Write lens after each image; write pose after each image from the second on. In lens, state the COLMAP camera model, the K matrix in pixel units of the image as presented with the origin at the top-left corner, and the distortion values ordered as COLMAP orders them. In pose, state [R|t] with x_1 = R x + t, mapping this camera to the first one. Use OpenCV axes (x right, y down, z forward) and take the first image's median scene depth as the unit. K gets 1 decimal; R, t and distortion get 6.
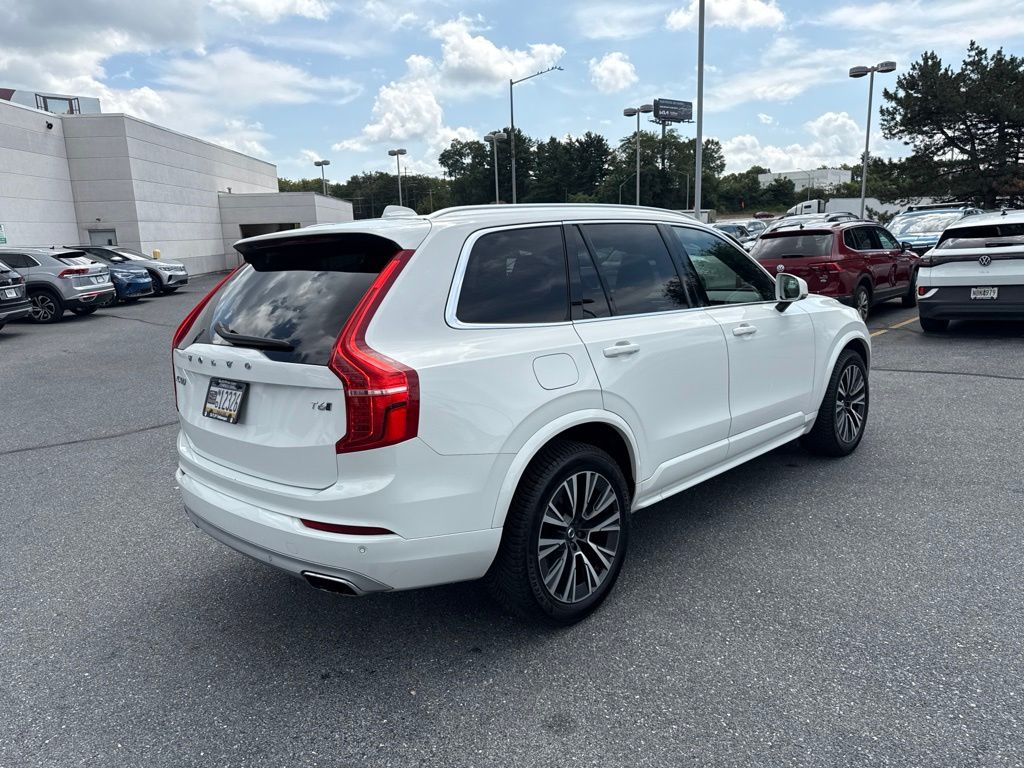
lens RADIAL K [[725.9, 0, 509.9], [0, 725.9, 374.1], [0, 0, 1]] dist [0.027913, -0.037873]
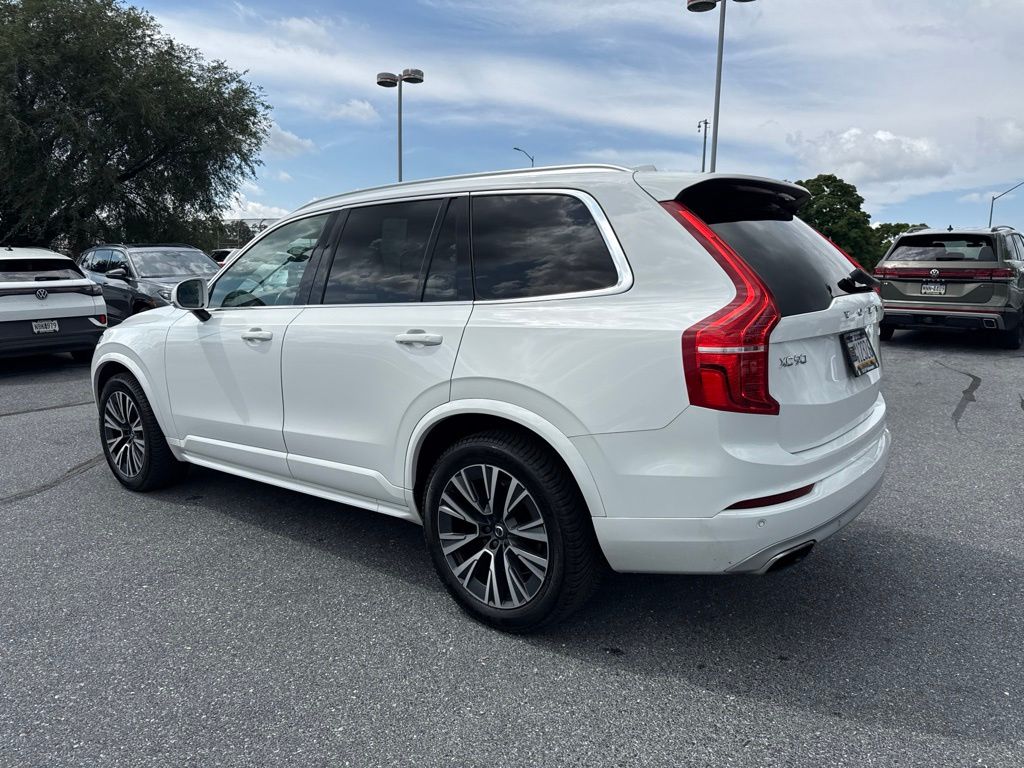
lens RADIAL K [[725.9, 0, 501.9], [0, 725.9, 379.2], [0, 0, 1]] dist [0.027913, -0.037873]
pose [[-0.088728, -0.092682, 0.991735, -1.072412], [0.180526, 0.977676, 0.107519, -0.093964], [-0.979560, 0.188573, -0.070015, 1.261698]]
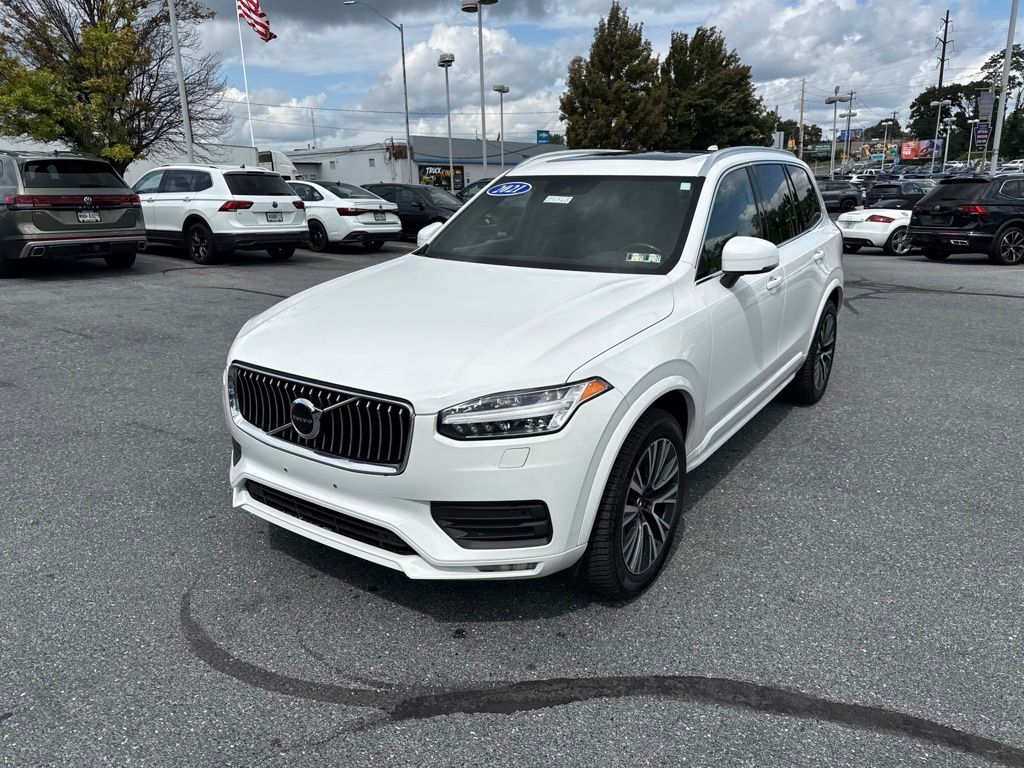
lens RADIAL K [[725.9, 0, 506.2], [0, 725.9, 392.6], [0, 0, 1]] dist [0.027913, -0.037873]
pose [[-0.984222, 0.103108, -0.143789, 0.557336], [0.027568, 0.892095, 0.451006, -0.469992], [0.174776, 0.439926, -0.880862, 2.499386]]
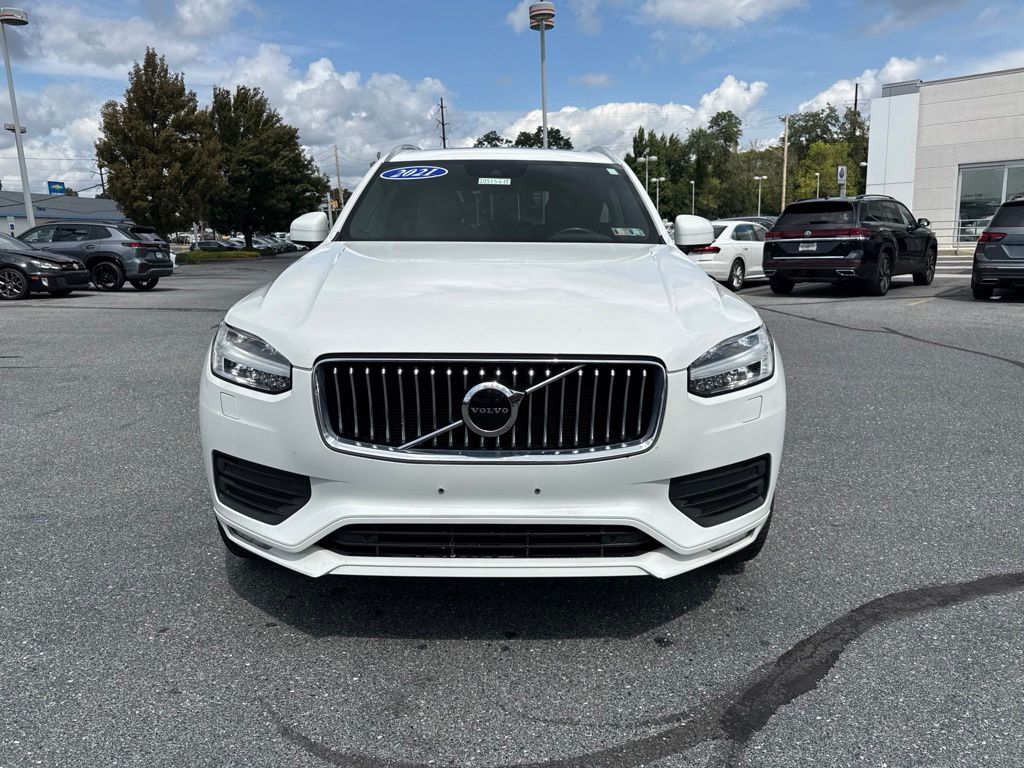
lens RADIAL K [[725.9, 0, 512.9], [0, 725.9, 382.6], [0, 0, 1]] dist [0.027913, -0.037873]
pose [[-0.713142, 0.195037, -0.673341, 1.008783], [-0.078333, 0.932332, 0.353017, -0.332208], [0.696629, 0.304496, -0.649608, 2.185624]]
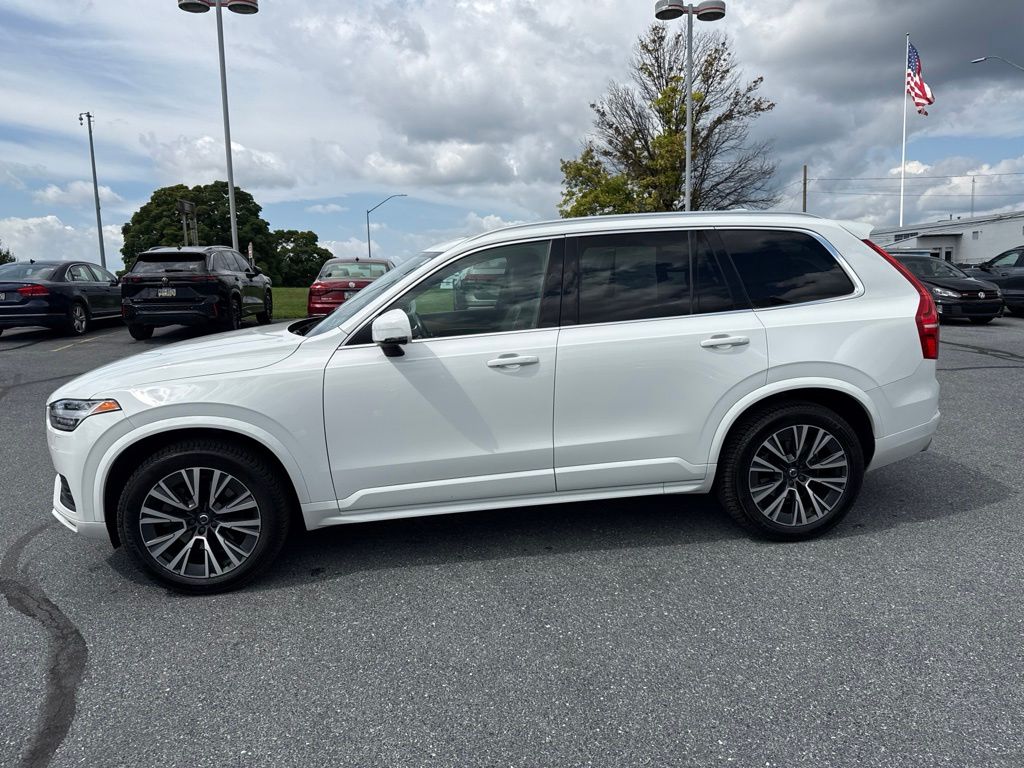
lens RADIAL K [[725.9, 0, 503.8], [0, 725.9, 380.8], [0, 0, 1]] dist [0.027913, -0.037873]
pose [[-0.779306, -0.021929, 0.626260, -0.651226], [0.178347, 0.950295, 0.255208, -0.341874], [-0.600728, 0.310576, -0.736660, 2.281098]]
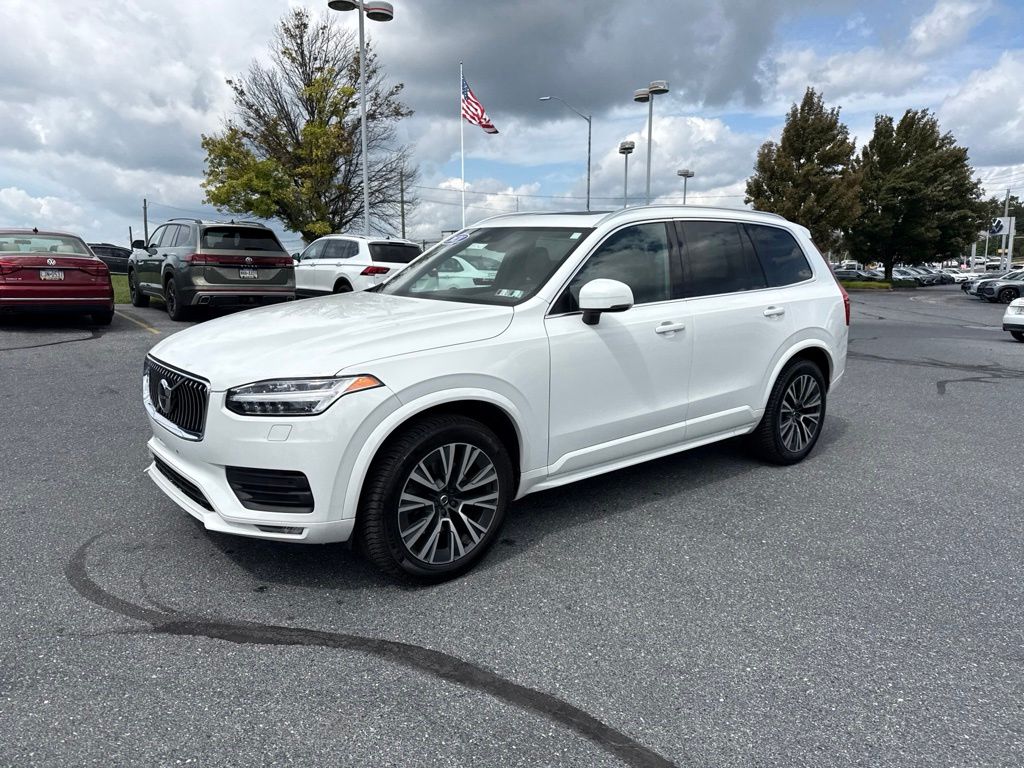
lens RADIAL K [[725.9, 0, 505.6], [0, 725.9, 392.1], [0, 0, 1]] dist [0.027913, -0.037873]
pose [[-0.993997, 0.019054, 0.107738, 0.117488], [0.055054, 0.938075, 0.342031, -0.420656], [-0.094549, 0.345909, -0.933492, 2.658688]]
